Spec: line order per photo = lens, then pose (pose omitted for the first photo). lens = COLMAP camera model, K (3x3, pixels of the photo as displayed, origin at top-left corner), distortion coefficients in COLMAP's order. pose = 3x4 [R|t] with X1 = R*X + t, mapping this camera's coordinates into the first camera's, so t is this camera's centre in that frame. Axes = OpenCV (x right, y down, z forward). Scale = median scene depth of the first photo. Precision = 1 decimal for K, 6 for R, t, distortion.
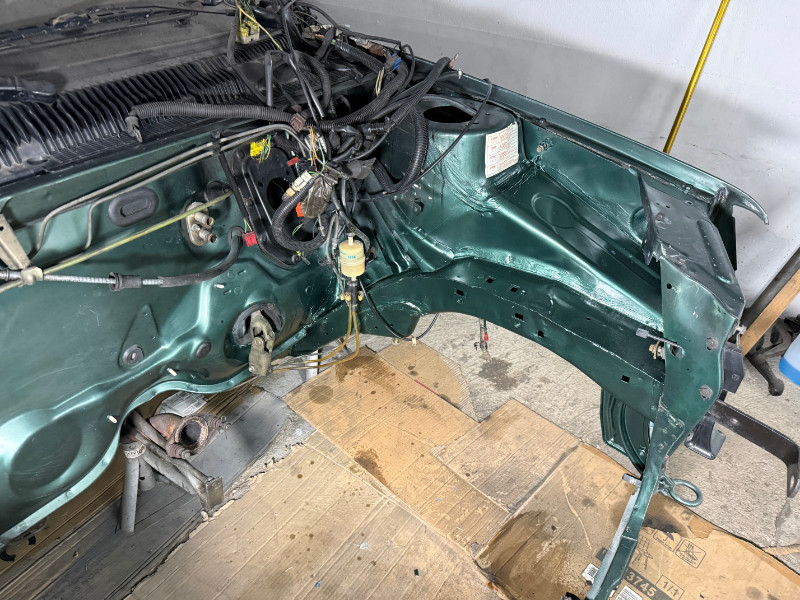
lens RADIAL K [[552.3, 0, 401.1], [0, 552.3, 296.1], [0, 0, 1]] dist [0.102223, -0.150379]
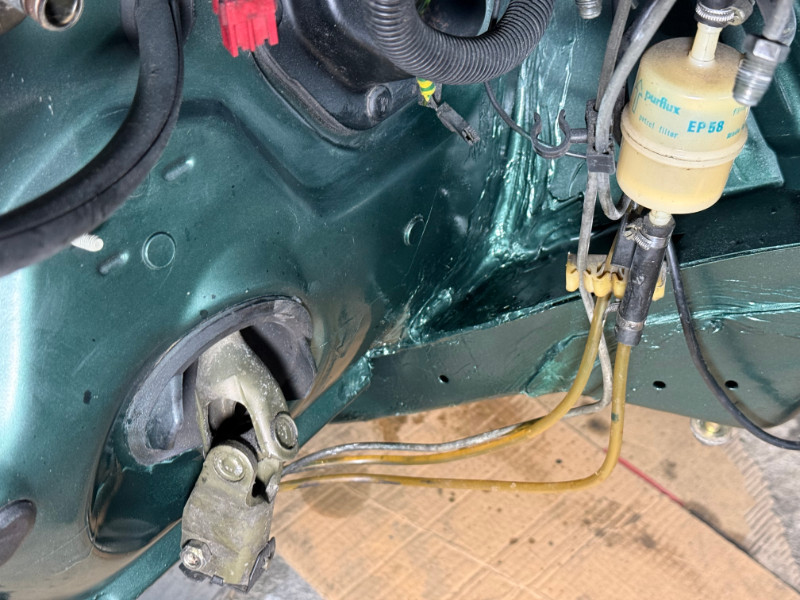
lens RADIAL K [[1139.5, 0, 400.0], [0, 1139.5, 300.0], [0, 0, 1]] dist [0.011273, -0.004722]
pose [[0.998356, 0.052758, 0.022418, -0.198570], [-0.055548, 0.986961, 0.151069, -0.061167], [-0.014156, -0.152065, 0.988269, 0.530710]]
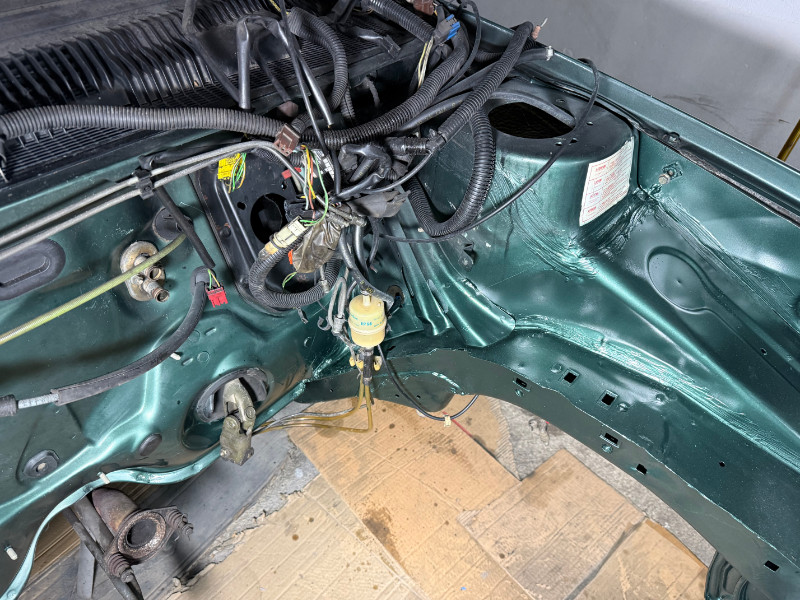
lens RADIAL K [[569.2, 0, 404.1], [0, 569.2, 299.4], [0, 0, 1]] dist [0.031075, -0.042315]
pose [[0.996681, 0.068821, -0.043483, -0.013597], [-0.063513, 0.991508, 0.113481, -0.172177], [0.050923, -0.110342, 0.992588, 0.291942]]
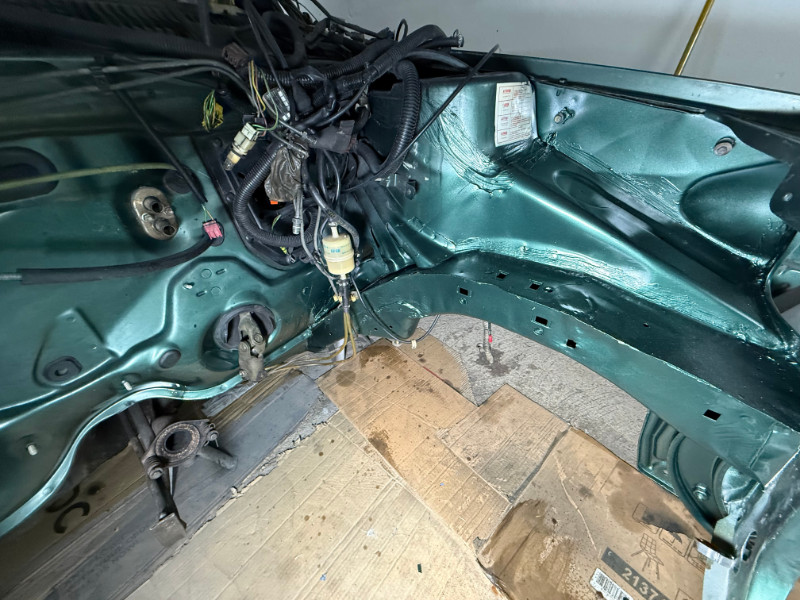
lens RADIAL K [[318.7, 0, 398.1], [0, 318.7, 298.8], [0, 0, 1]] dist [0.001785, 0.000066]
pose [[0.996717, -0.006808, -0.080678, 0.044498], [0.006862, 0.999976, 0.000386, 0.003860], [0.080673, -0.000939, 0.996740, 0.482221]]
